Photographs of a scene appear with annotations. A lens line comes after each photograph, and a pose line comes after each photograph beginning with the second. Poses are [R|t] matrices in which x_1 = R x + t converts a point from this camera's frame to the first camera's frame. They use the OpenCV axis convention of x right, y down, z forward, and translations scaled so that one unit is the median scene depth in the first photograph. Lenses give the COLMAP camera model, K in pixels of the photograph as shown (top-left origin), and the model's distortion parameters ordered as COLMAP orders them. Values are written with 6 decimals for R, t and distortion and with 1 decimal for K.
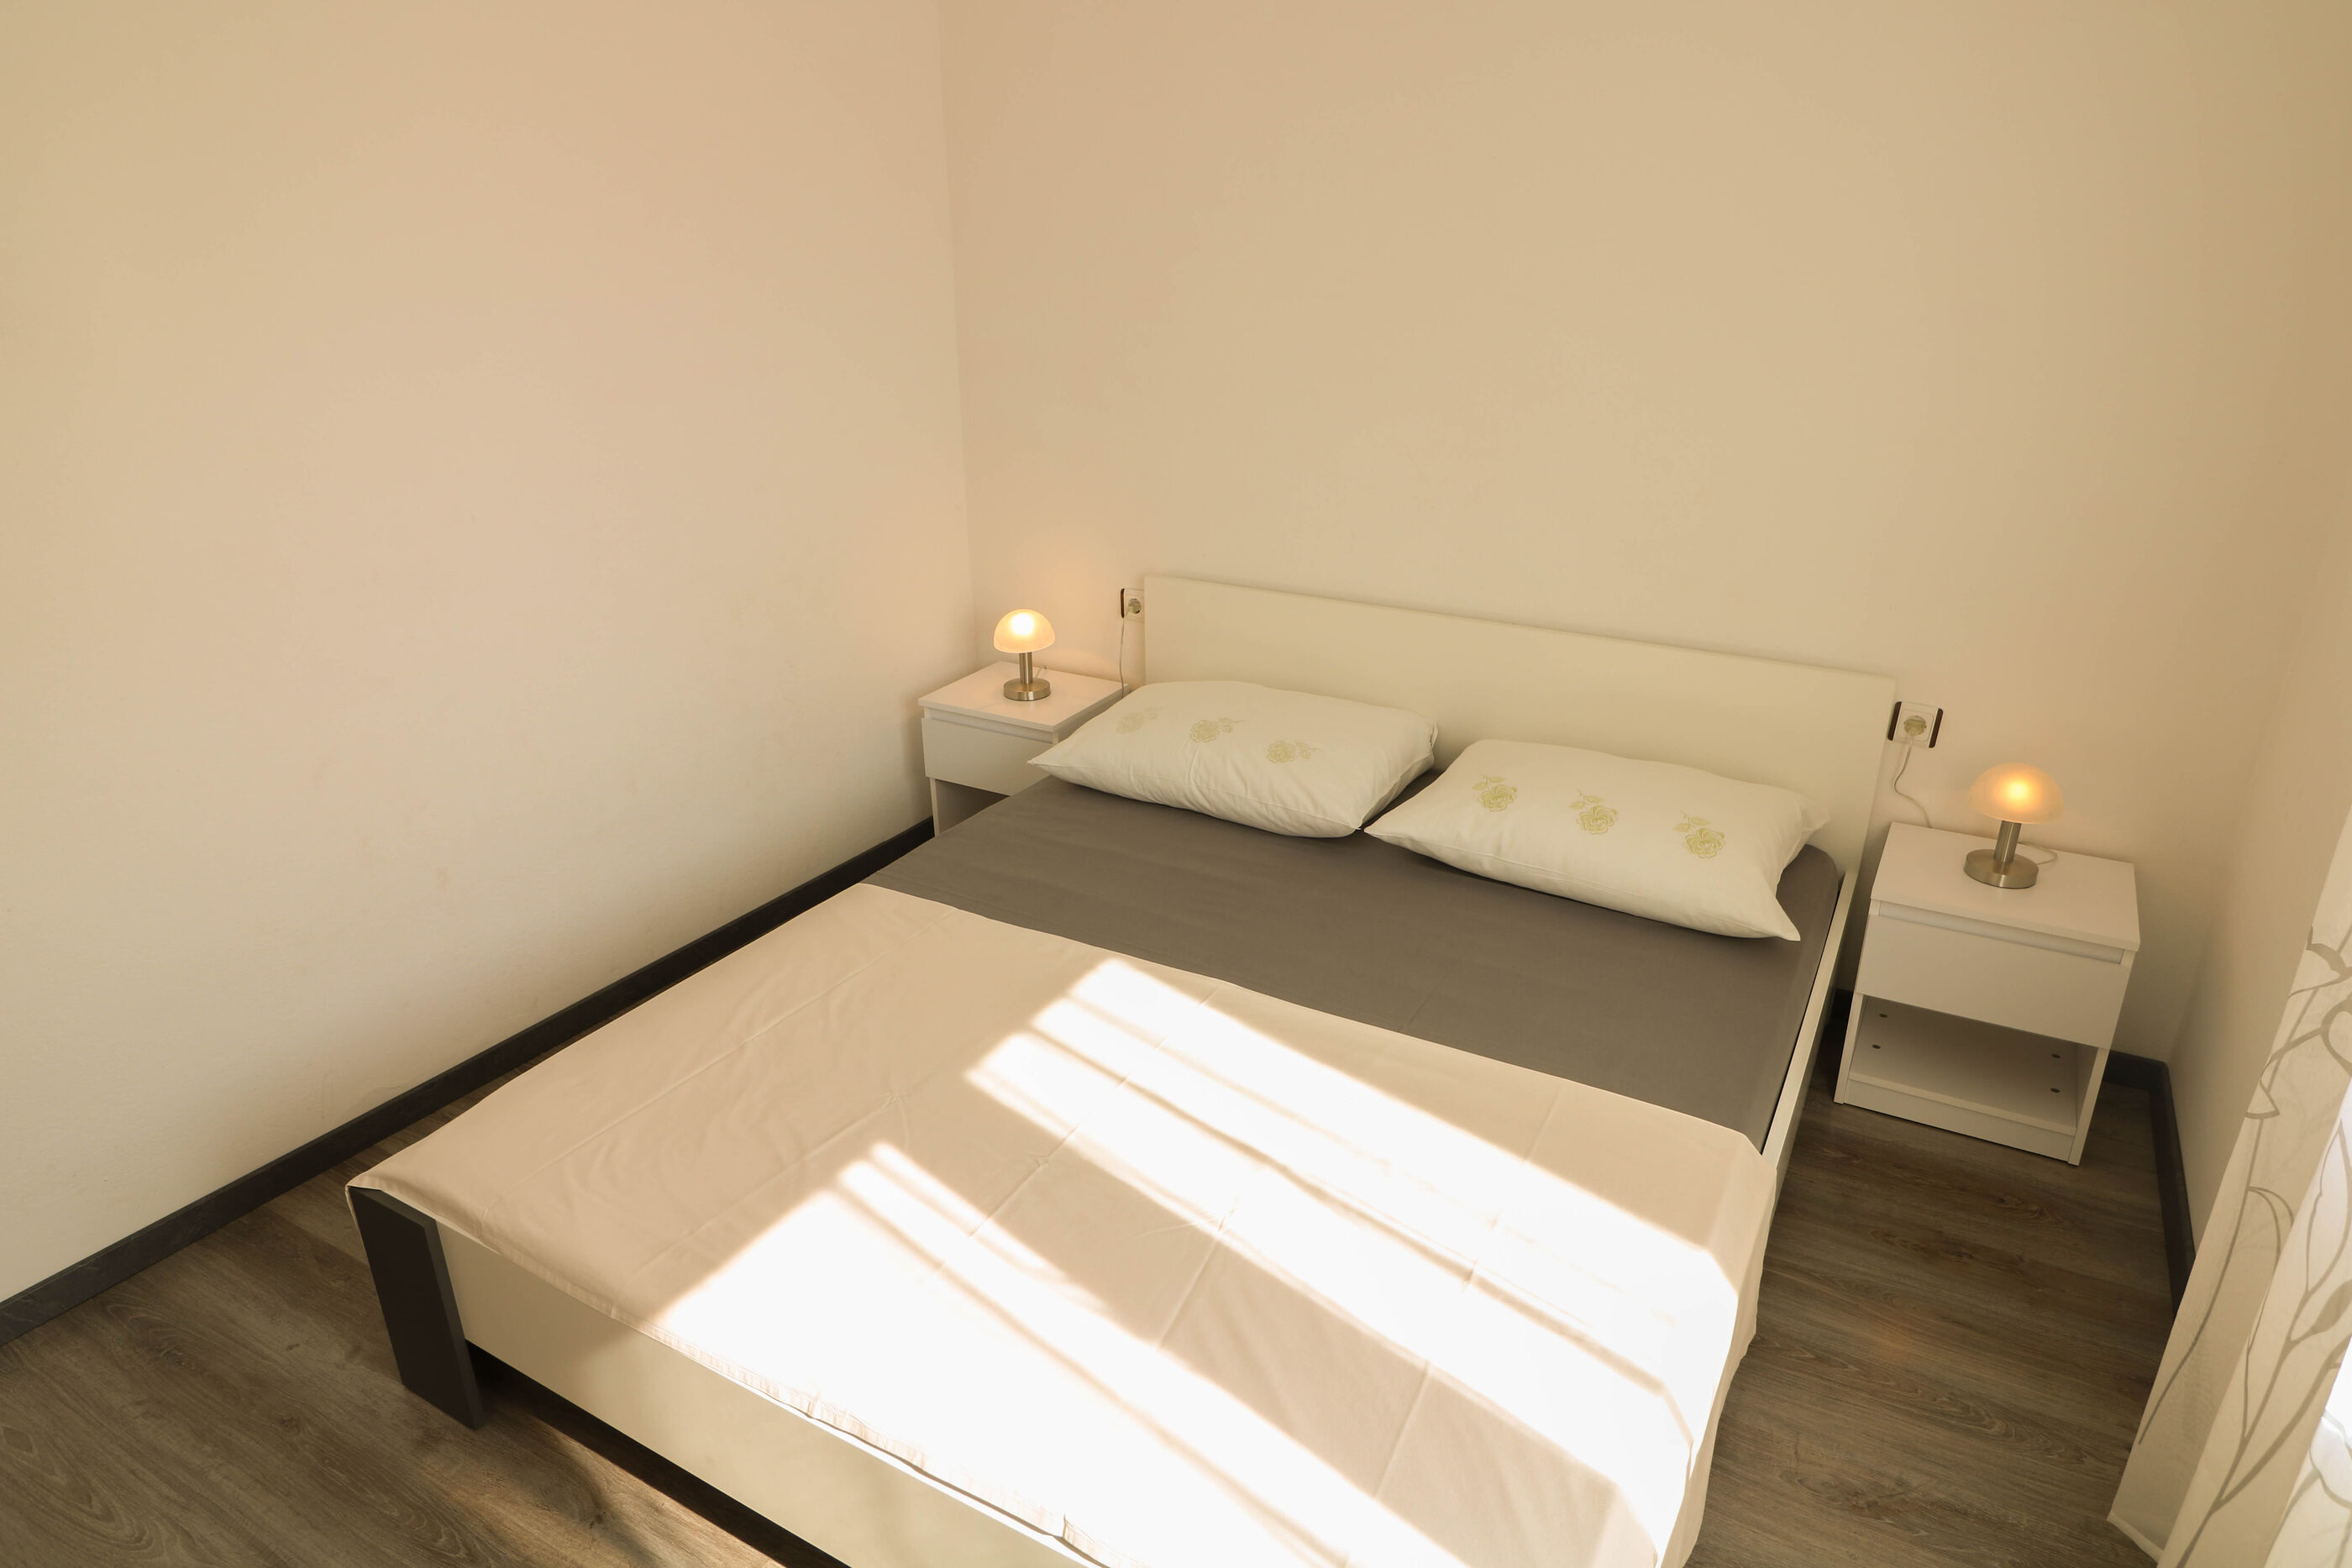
lens RADIAL K [[1422.9, 0, 1144.2], [0, 1422.9, 782.3], [0, 0, 1]] dist [0.005210, 0.000604]
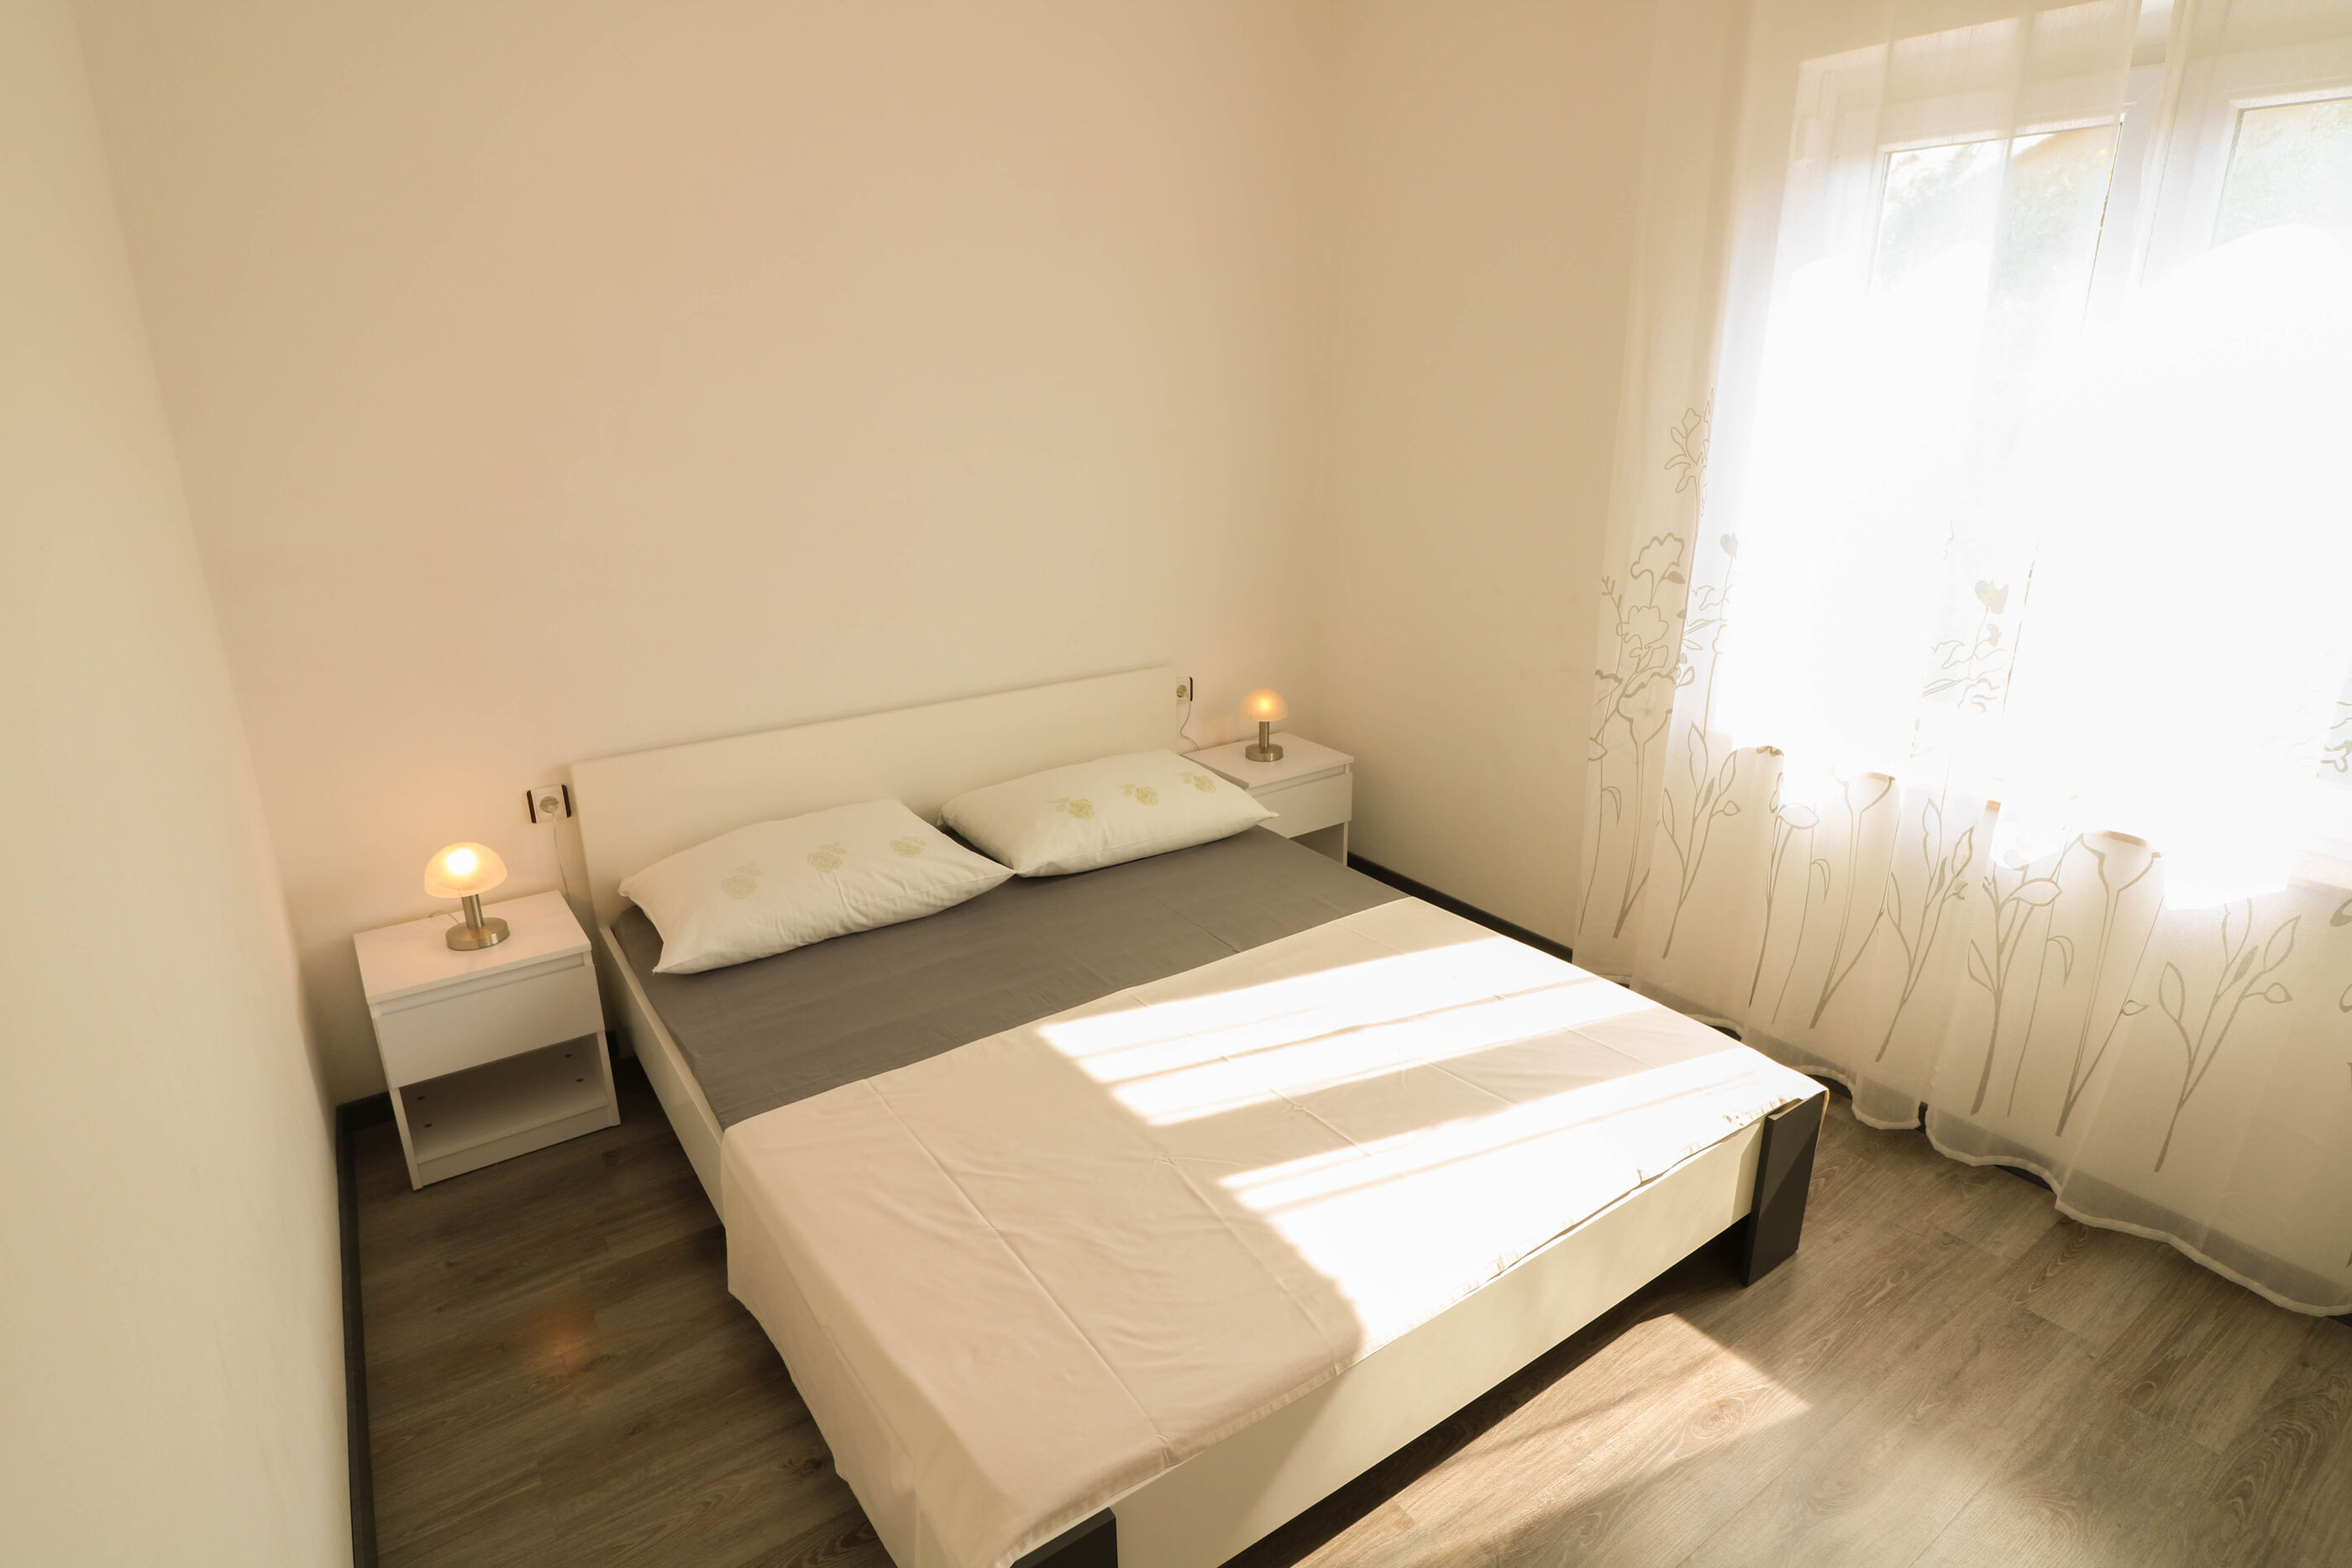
lens RADIAL K [[1256.3, 0, 1176.0], [0, 1256.3, 784.0], [0, 0, 1]] dist [-0.033637, -0.000024]
pose [[0.416255, -0.294500, 0.860233, -0.783428], [0.348816, 0.925427, 0.148032, -0.167840], [-0.839678, 0.238444, 0.487939, 0.359857]]
